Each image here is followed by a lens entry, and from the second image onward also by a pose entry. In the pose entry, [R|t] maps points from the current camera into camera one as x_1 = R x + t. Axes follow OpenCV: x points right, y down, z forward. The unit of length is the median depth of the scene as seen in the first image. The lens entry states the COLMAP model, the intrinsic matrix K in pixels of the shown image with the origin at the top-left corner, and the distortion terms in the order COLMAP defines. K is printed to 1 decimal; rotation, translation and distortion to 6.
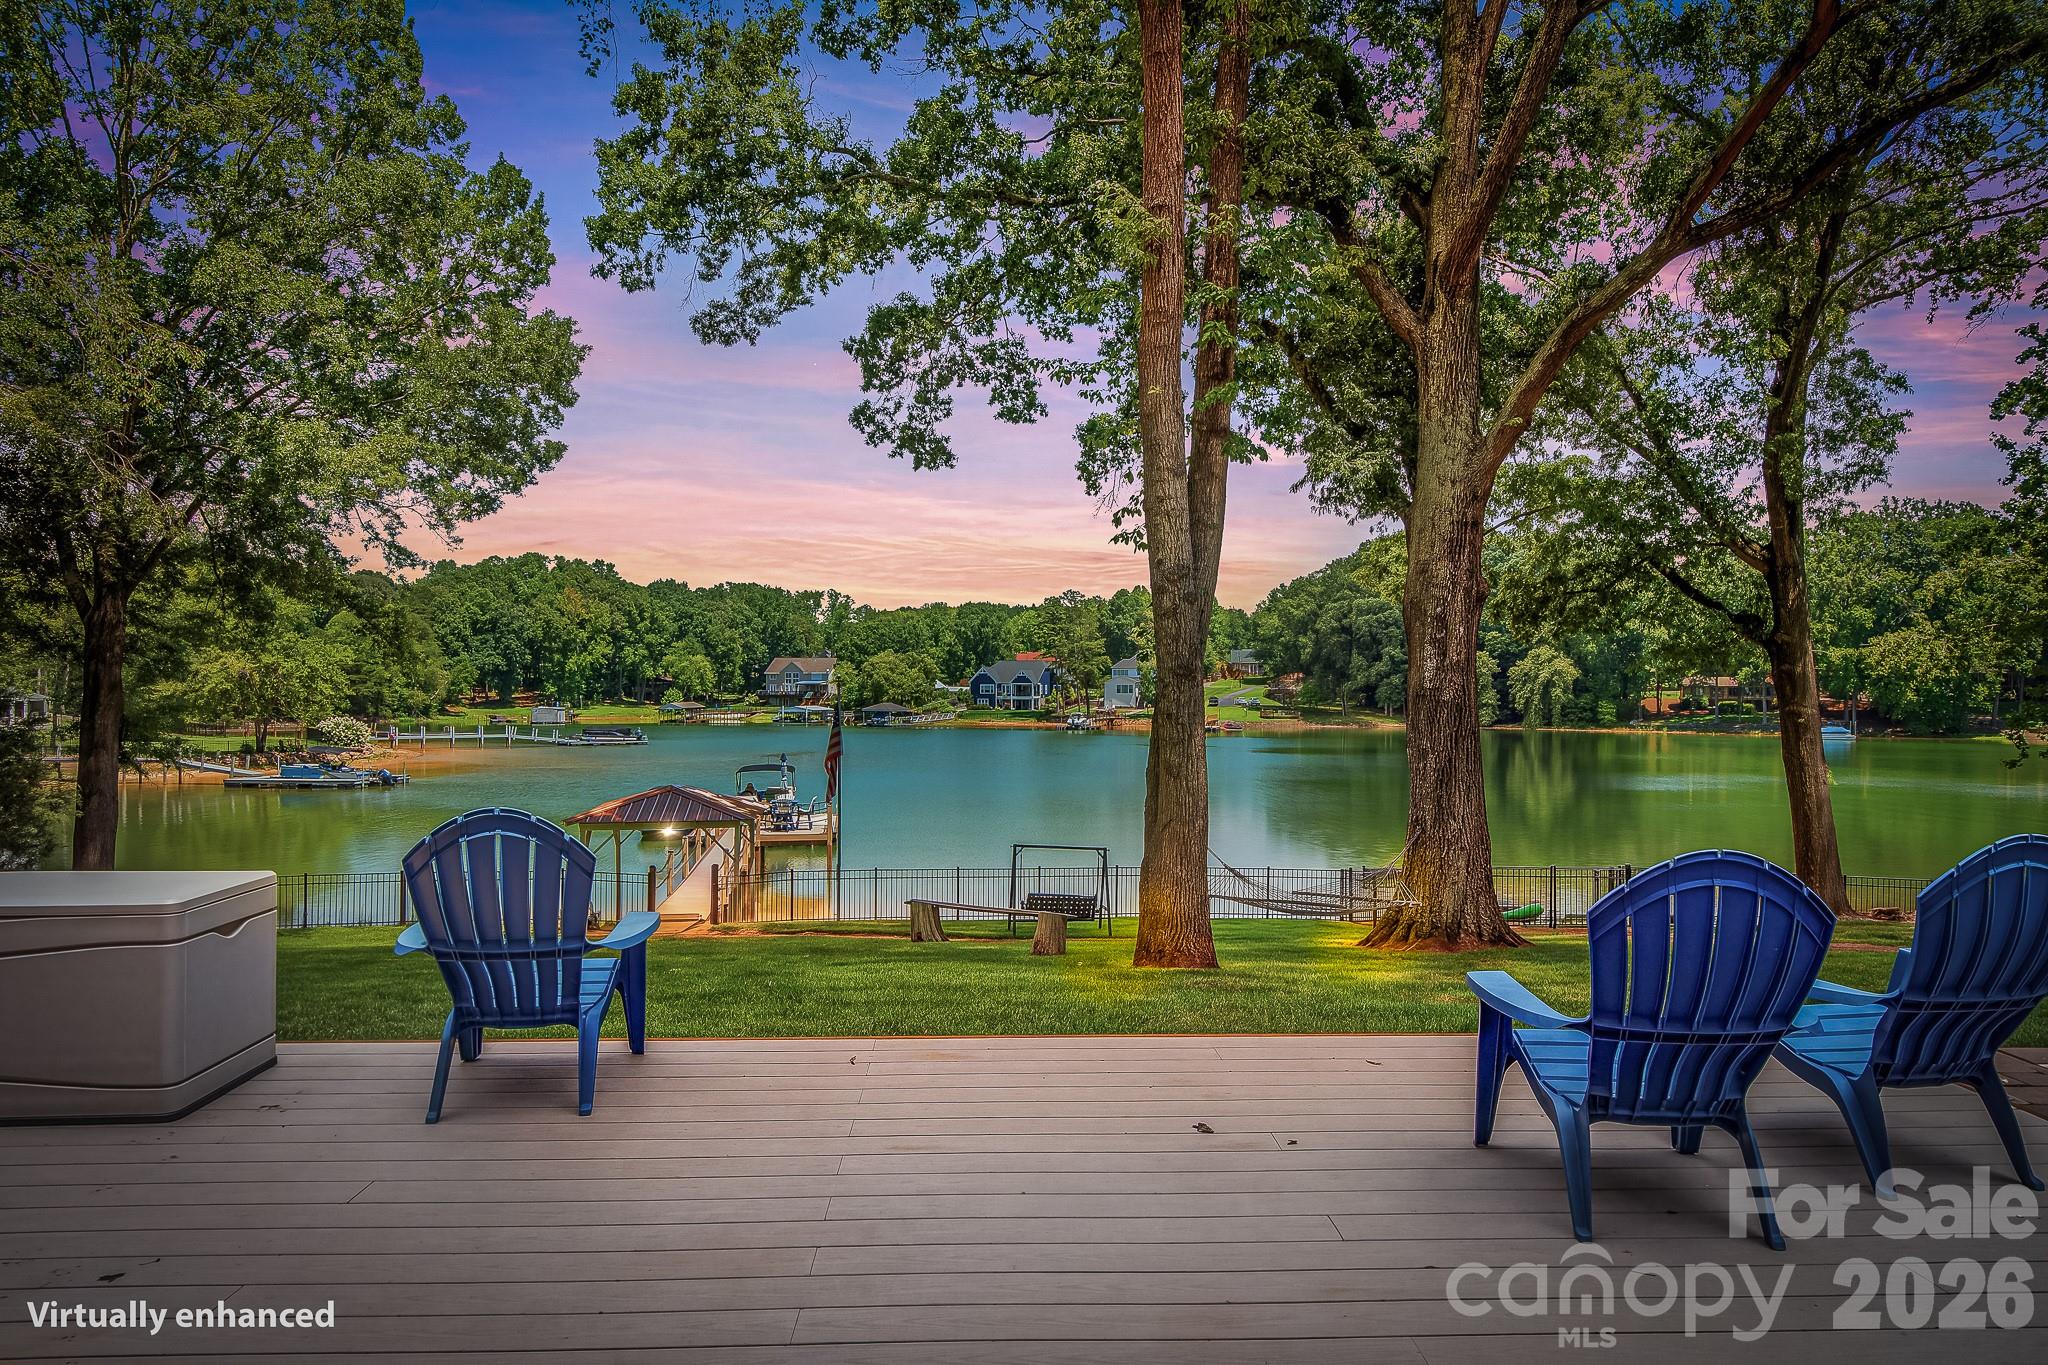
lens RADIAL K [[1293.8, 0, 1050.9], [0, 1293.8, 695.3], [0, 0, 1]] dist [0.024374, -0.018634]
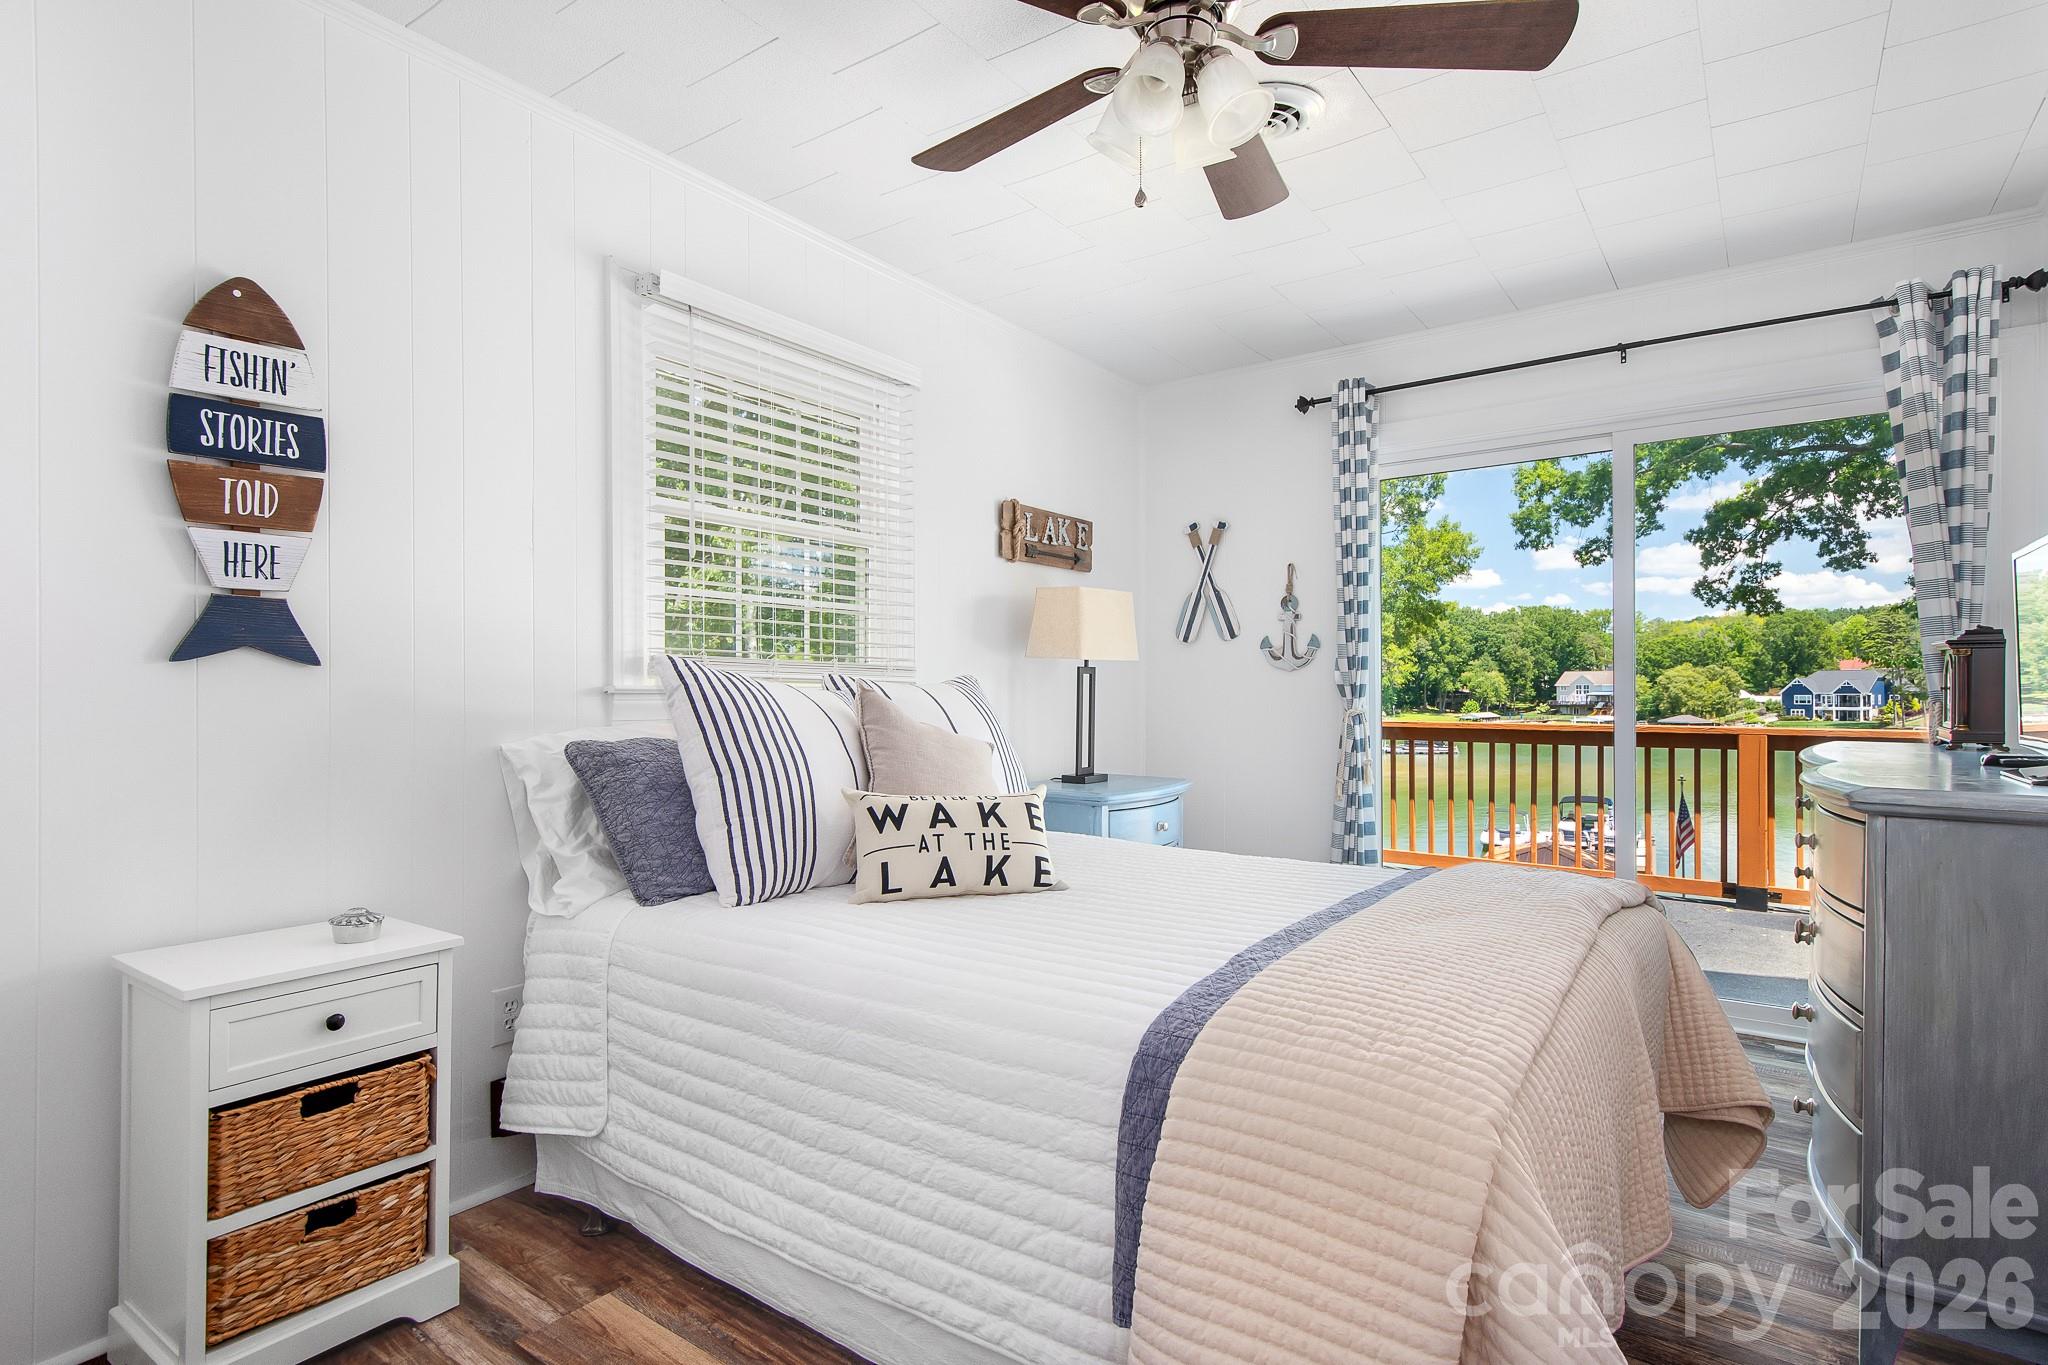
lens RADIAL K [[1036.1, 0, 1017.9], [0, 1036.1, 692.3], [0, 0, 1]] dist [0.015335, -0.007185]
pose [[0.768443, -0.009250, -0.639851, 0.002755], [0.001276, 0.999916, -0.012923, -0.079636], [0.639917, 0.009114, 0.768390, -0.271309]]
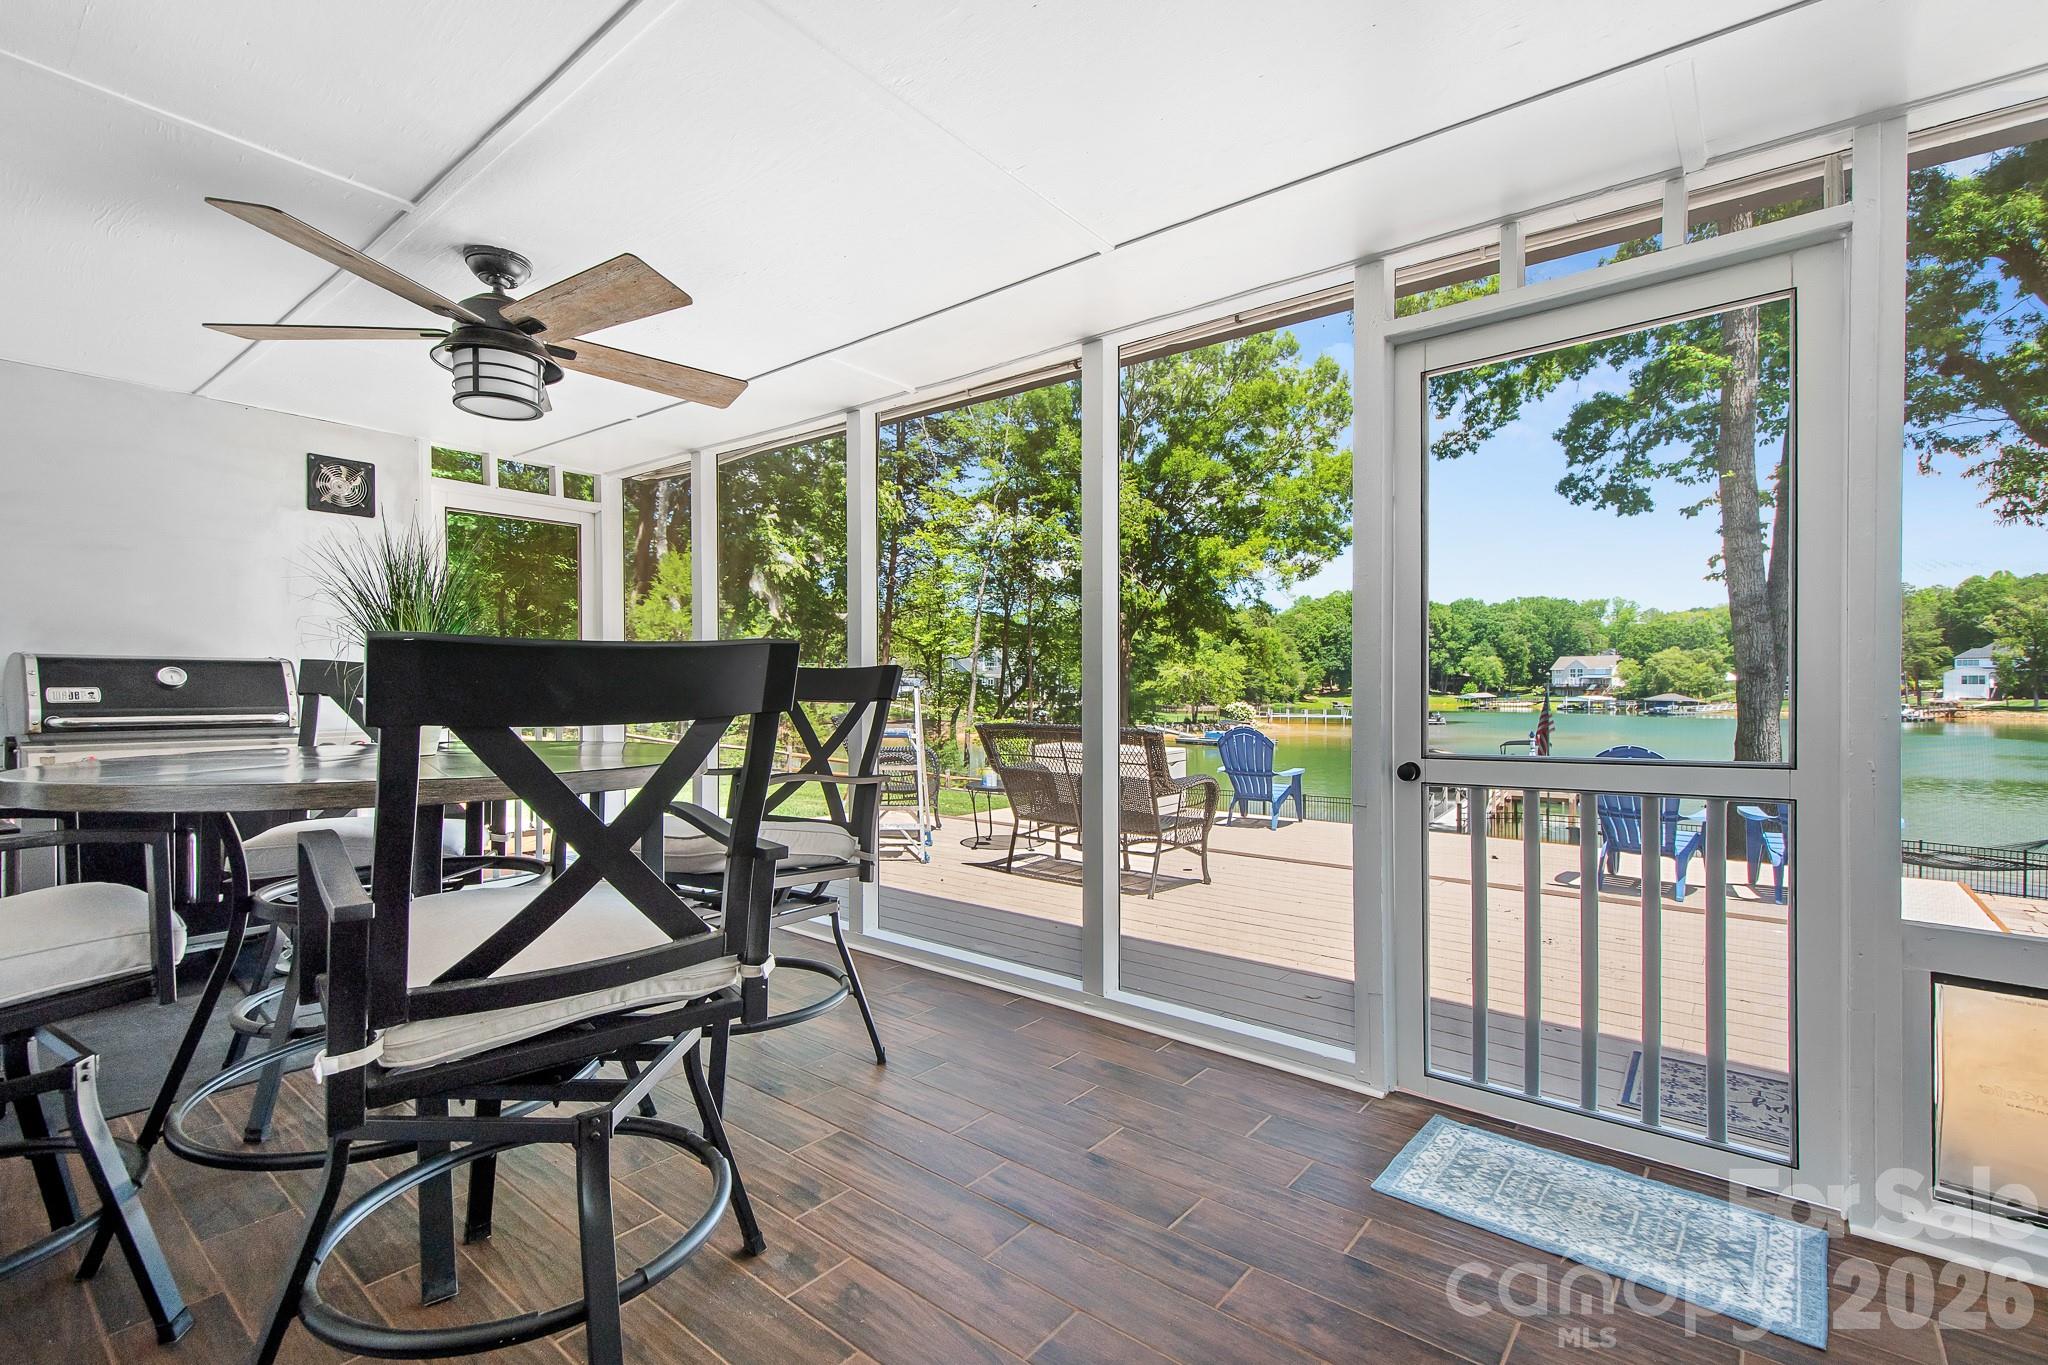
lens RADIAL K [[938.9, 0, 1023.2], [0, 938.9, 692.9], [0, 0, 1]] dist [0.024281, -0.004339]
pose [[0.747808, 0.000633, -0.663915, 0.079057], [0.002837, 0.999987, 0.004149, -0.000082], [0.663909, -0.004986, 0.747797, -0.123456]]
